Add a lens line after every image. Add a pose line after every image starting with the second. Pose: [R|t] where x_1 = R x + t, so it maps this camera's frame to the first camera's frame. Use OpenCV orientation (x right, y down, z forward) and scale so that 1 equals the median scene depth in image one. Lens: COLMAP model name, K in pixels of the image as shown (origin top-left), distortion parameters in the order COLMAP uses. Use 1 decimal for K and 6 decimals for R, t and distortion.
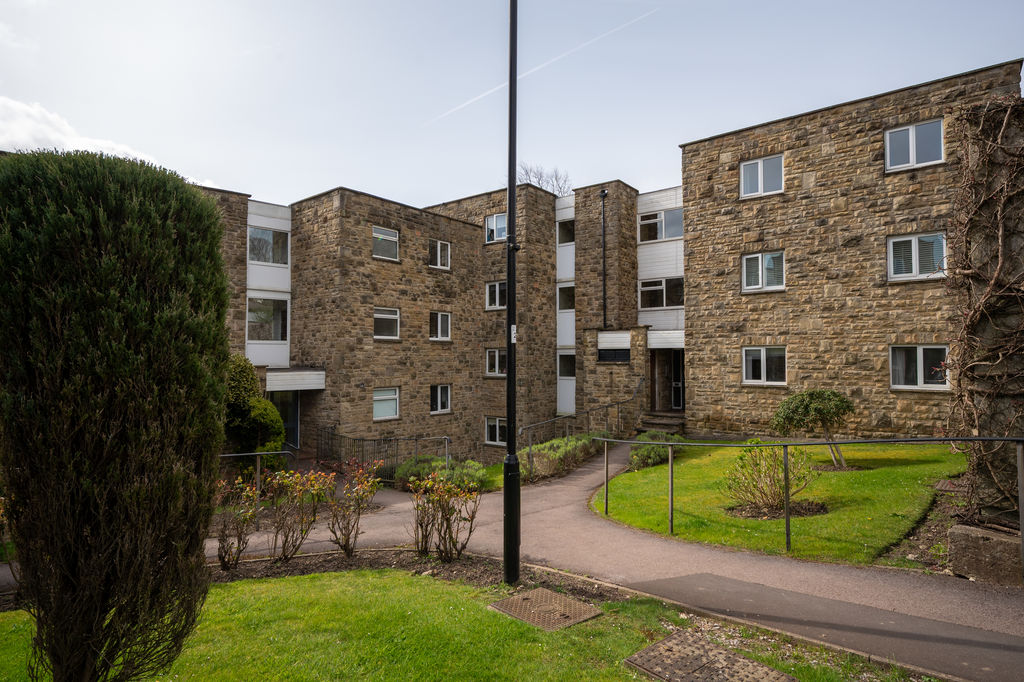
lens RADIAL K [[543.3, 0, 507.5], [0, 543.3, 342.2], [0, 0, 1]] dist [-0.002389, 0.000010]
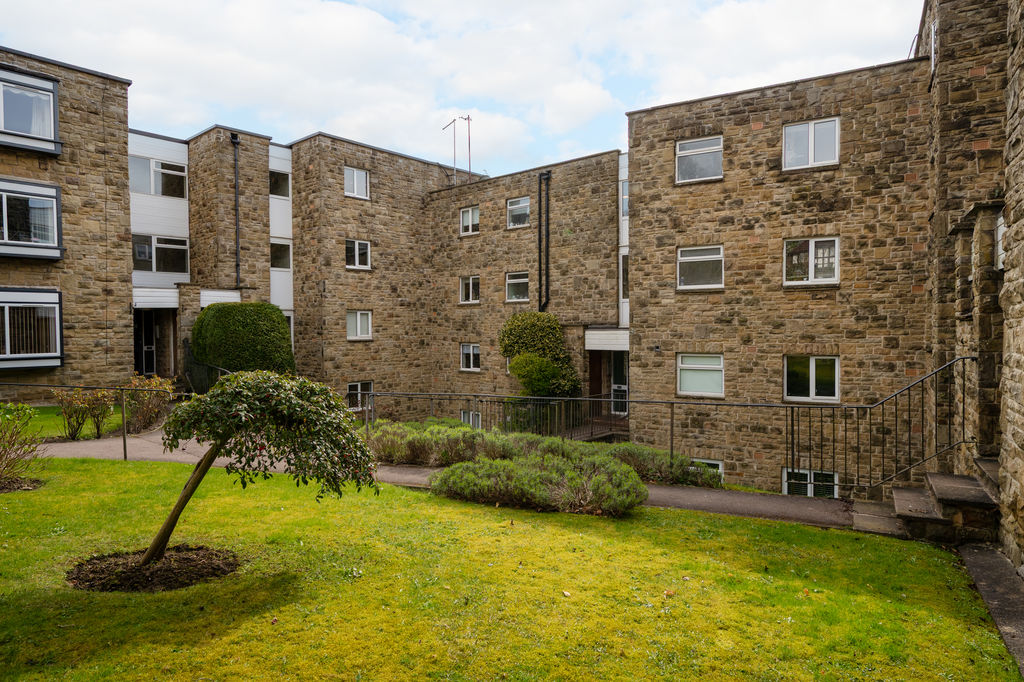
lens RADIAL K [[607.6, 0, 509.9], [0, 607.6, 342.1], [0, 0, 1]] dist [-0.004265, -0.002414]
pose [[0.146878, 0.026074, -0.988811, 0.572205], [0.033270, 0.998957, 0.031283, 0.032772], [0.988595, -0.037493, 0.145858, 0.624985]]
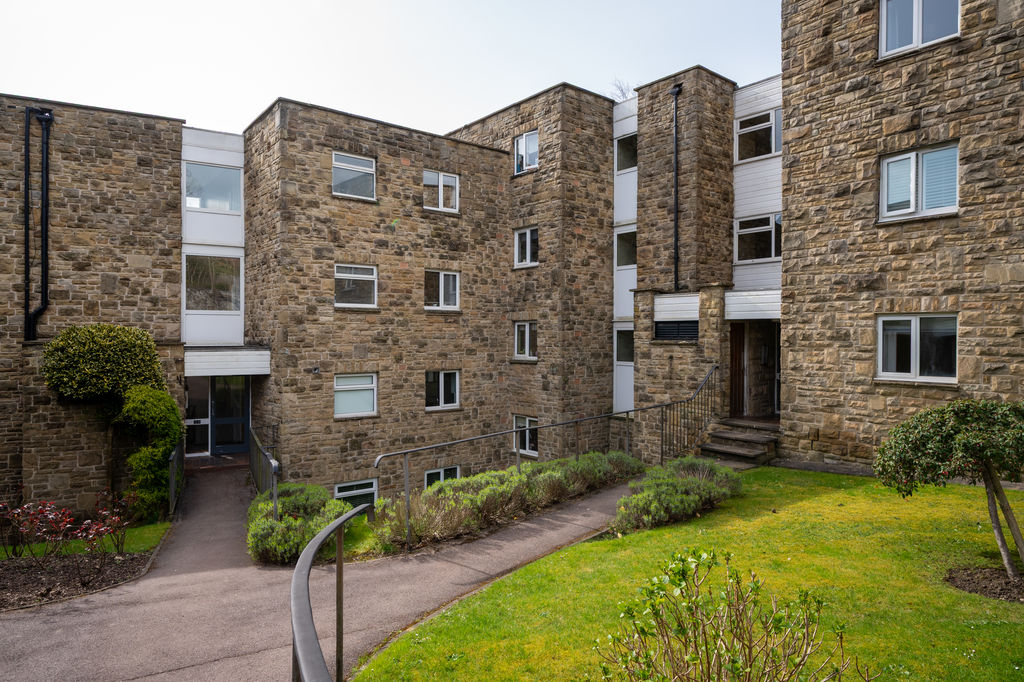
lens RADIAL K [[623.8, 0, 514.3], [0, 623.8, 339.2], [0, 0, 1]] dist [0.001473, -0.001806]
pose [[0.977047, 0.005468, -0.212954, 0.167391], [0.001690, 0.999440, 0.033415, 0.009112], [0.213018, -0.033007, 0.976491, 0.224933]]
